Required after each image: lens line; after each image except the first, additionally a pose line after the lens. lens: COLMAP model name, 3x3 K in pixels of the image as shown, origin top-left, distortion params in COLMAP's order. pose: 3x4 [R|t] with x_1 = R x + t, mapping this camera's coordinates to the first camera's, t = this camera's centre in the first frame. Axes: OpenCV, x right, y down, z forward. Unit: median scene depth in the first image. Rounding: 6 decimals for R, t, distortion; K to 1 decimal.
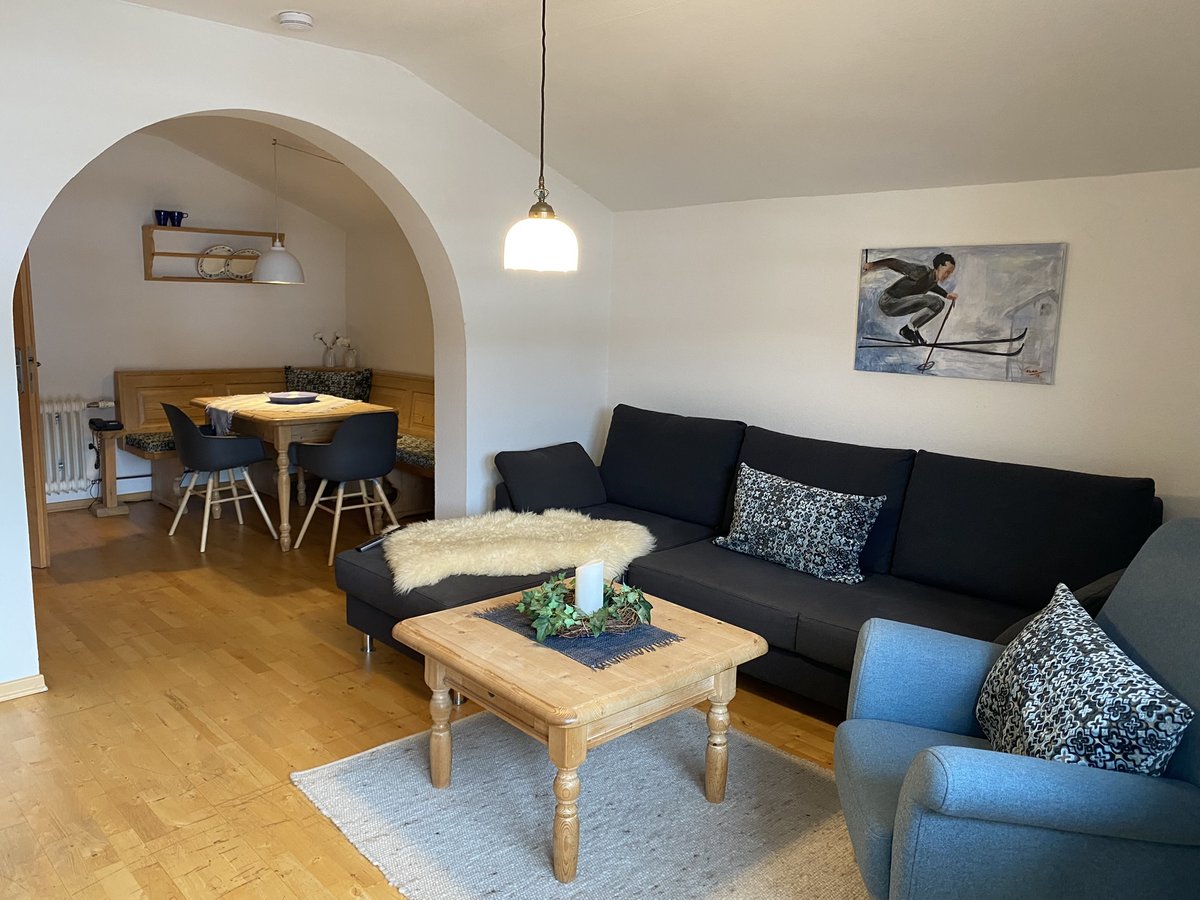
lens RADIAL K [[916.6, 0, 597.2], [0, 916.6, 437.3], [0, 0, 1]] dist [0.005345, 0.009047]
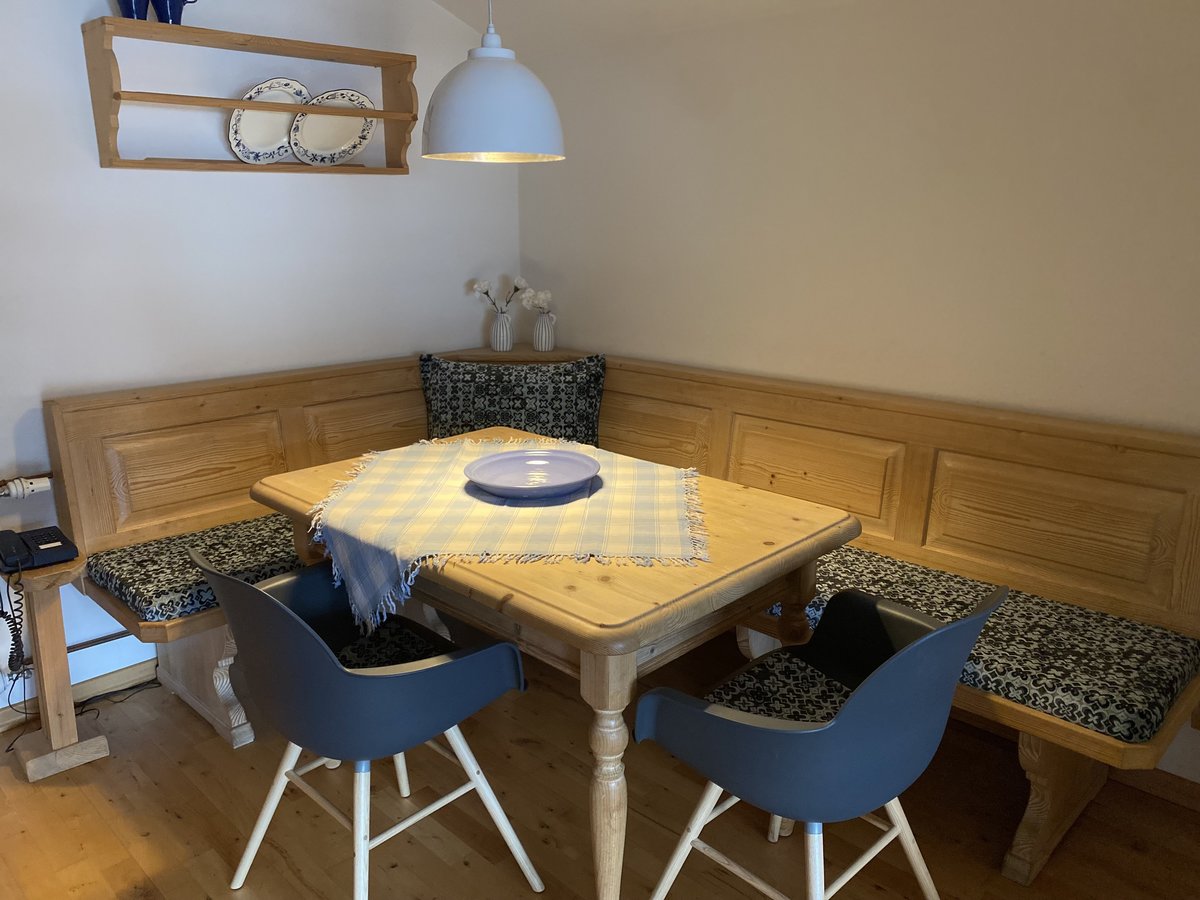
lens RADIAL K [[916.6, 0, 597.2], [0, 916.6, 437.3], [0, 0, 1]] dist [0.005345, 0.009047]
pose [[0.998994, -0.031540, 0.031882, -0.294842], [0.028243, 0.994682, 0.099044, -0.088193], [-0.034837, -0.098044, 0.994572, 0.586301]]
